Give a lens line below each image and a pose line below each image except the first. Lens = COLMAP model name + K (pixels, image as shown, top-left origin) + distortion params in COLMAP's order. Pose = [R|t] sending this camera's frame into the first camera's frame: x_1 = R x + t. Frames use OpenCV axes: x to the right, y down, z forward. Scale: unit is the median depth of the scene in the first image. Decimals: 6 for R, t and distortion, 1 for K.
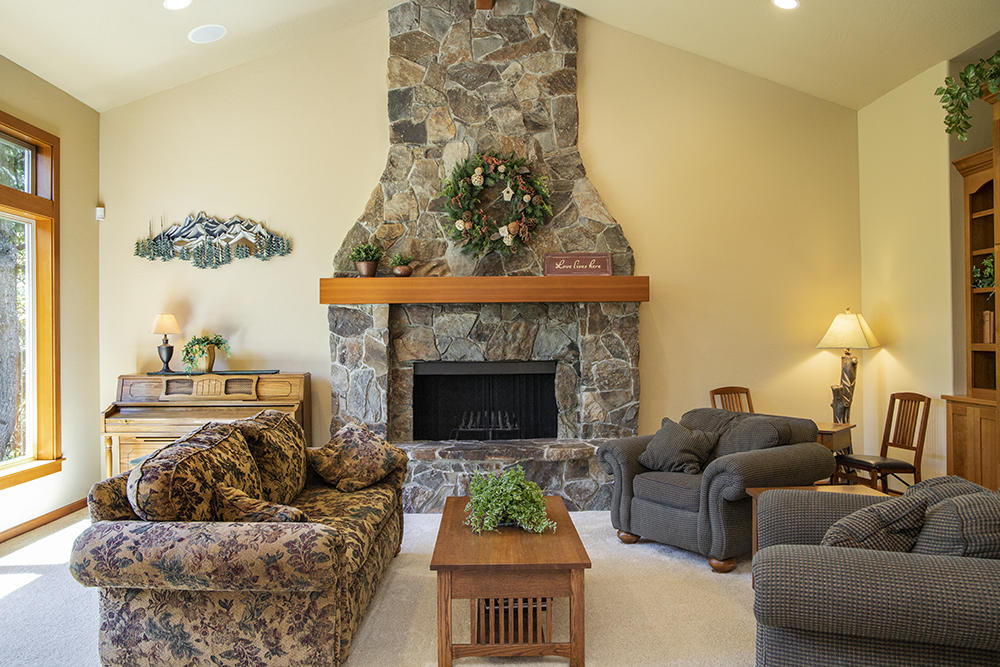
lens RADIAL K [[755.5, 0, 496.8], [0, 755.5, 332.6], [0, 0, 1]] dist [-0.107279, 0.109622]
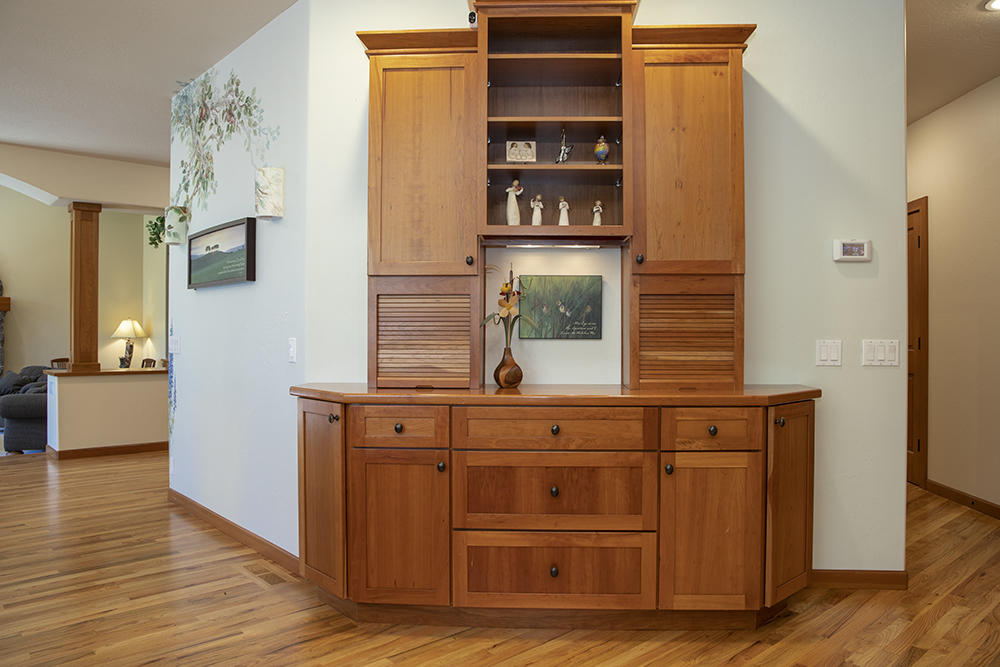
lens RADIAL K [[715.5, 0, 500.0], [0, 715.5, 333.5], [0, 0, 1]] dist [-0.128450, 0.105351]
pose [[0.760370, 0.011144, 0.649394, 0.021136], [-0.014461, 0.999895, -0.000226, -0.004091], [-0.649329, -0.009219, 0.760452, -1.017361]]
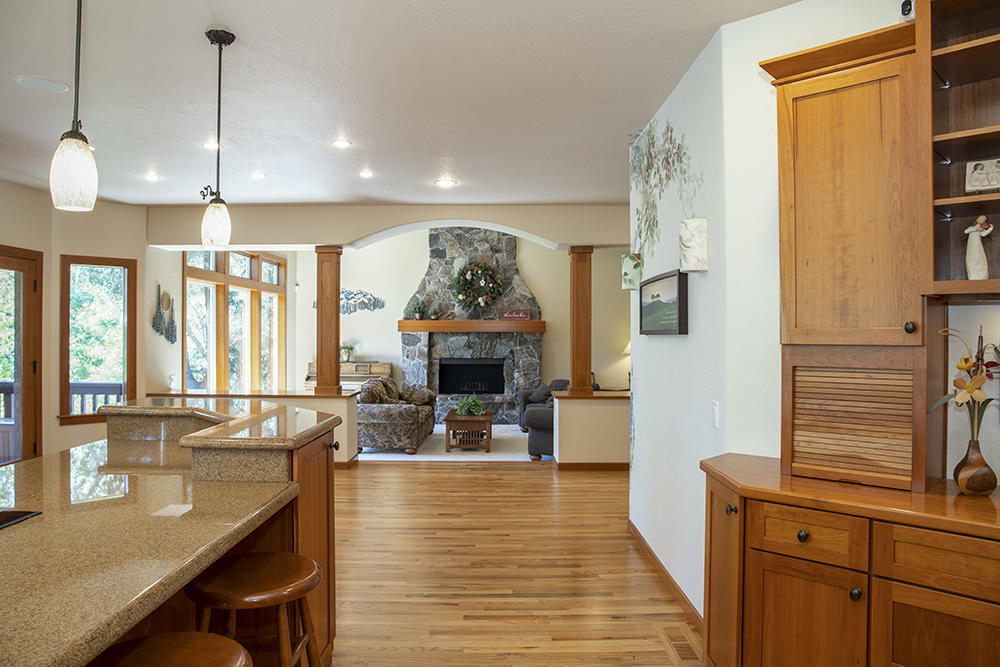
lens RADIAL K [[682.2, 0, 496.1], [0, 682.2, 333.2], [0, 0, 1]] dist [-0.131348, 0.090099]
pose [[0.999573, 0.011413, -0.026914, 0.108321], [-0.011253, 0.999918, 0.006100, -0.047933], [0.026981, -0.005795, 0.999619, -0.985486]]
